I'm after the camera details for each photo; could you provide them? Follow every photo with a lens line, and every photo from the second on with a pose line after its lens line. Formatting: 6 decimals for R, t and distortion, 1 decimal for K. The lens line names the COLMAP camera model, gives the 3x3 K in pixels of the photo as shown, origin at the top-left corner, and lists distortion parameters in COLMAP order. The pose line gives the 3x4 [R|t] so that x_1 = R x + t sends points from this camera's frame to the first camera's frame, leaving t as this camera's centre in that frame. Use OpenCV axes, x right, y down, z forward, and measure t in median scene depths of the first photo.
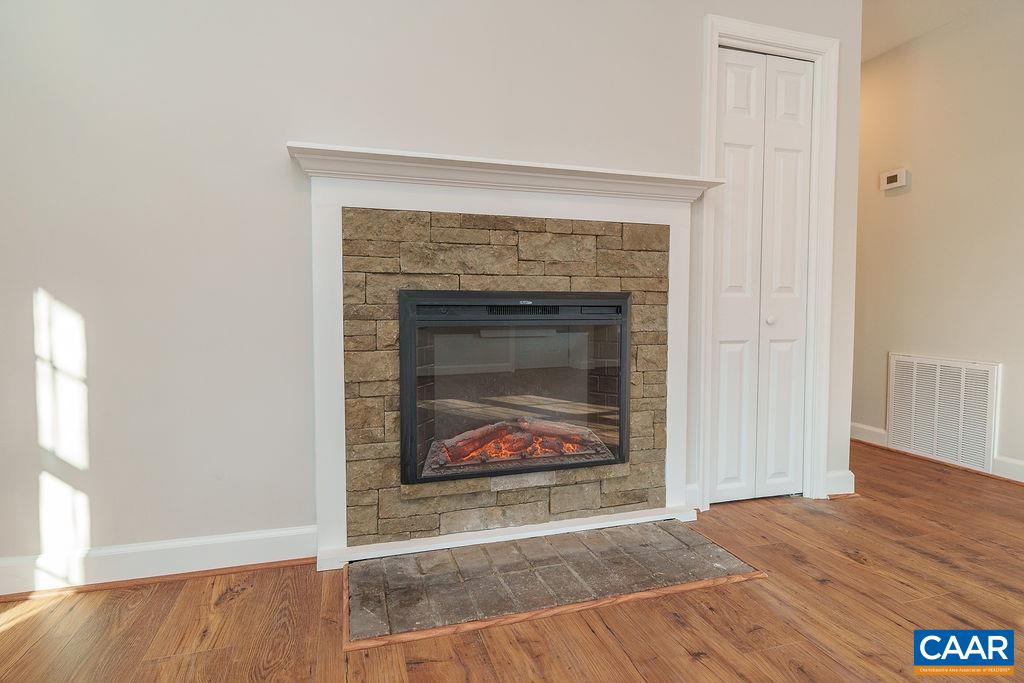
lens RADIAL K [[543.5, 0, 512.0], [0, 543.5, 341.5], [0, 0, 1]] dist [-0.006135, 0.000122]
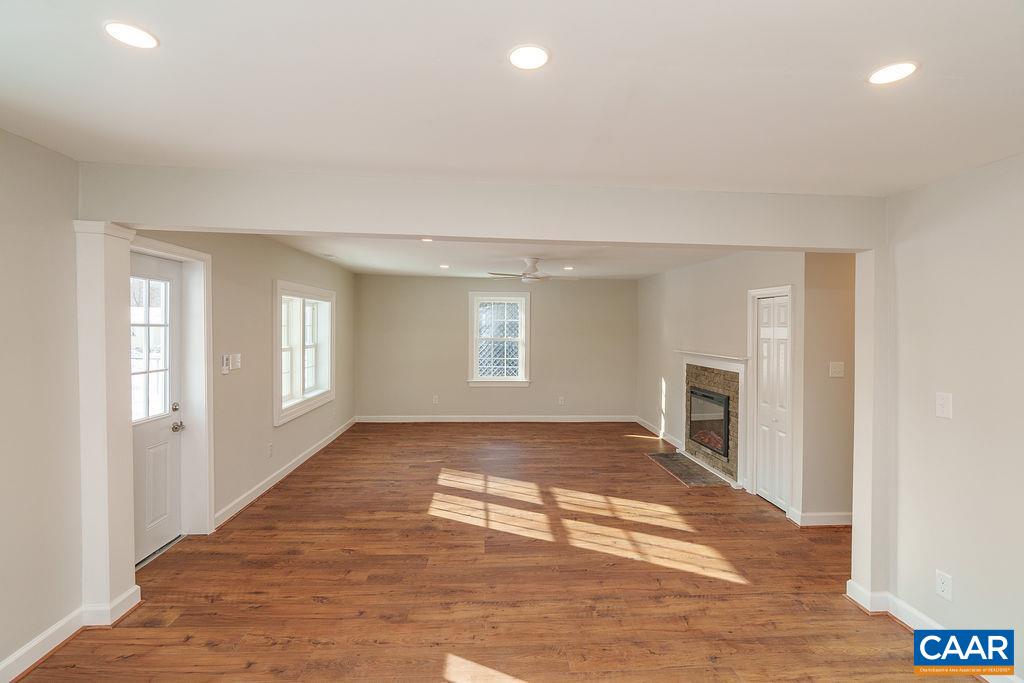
lens RADIAL K [[471.4, 0, 513.7], [0, 471.4, 327.8], [0, 0, 1]] dist [0.000308, 0.000279]
pose [[-0.227552, 0.001677, -0.973765, 3.078077], [-0.057168, 0.998251, 0.015079, -0.451499], [0.972086, 0.059100, -0.227058, 0.503113]]
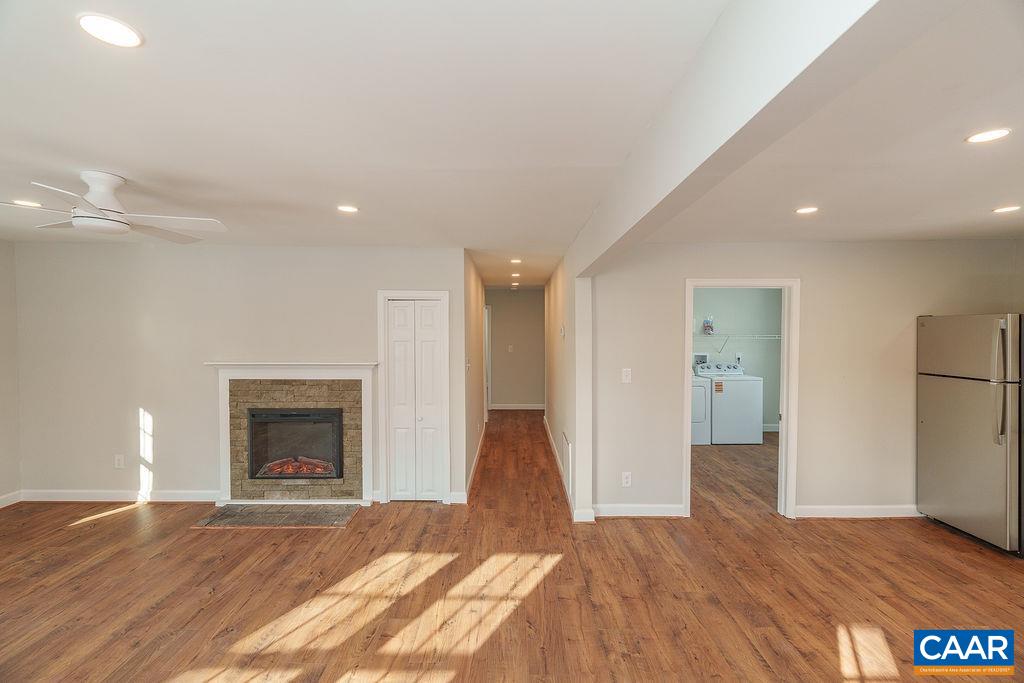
lens RADIAL K [[463.3, 0, 512.0], [0, 463.3, 341.5], [0, 0, 1]] dist [-0.003827, -0.000128]
pose [[0.960215, 0.018445, -0.278653, 1.655809], [-0.021049, 0.999758, -0.006358, -0.427483], [0.278468, 0.011970, 0.960371, -0.846176]]
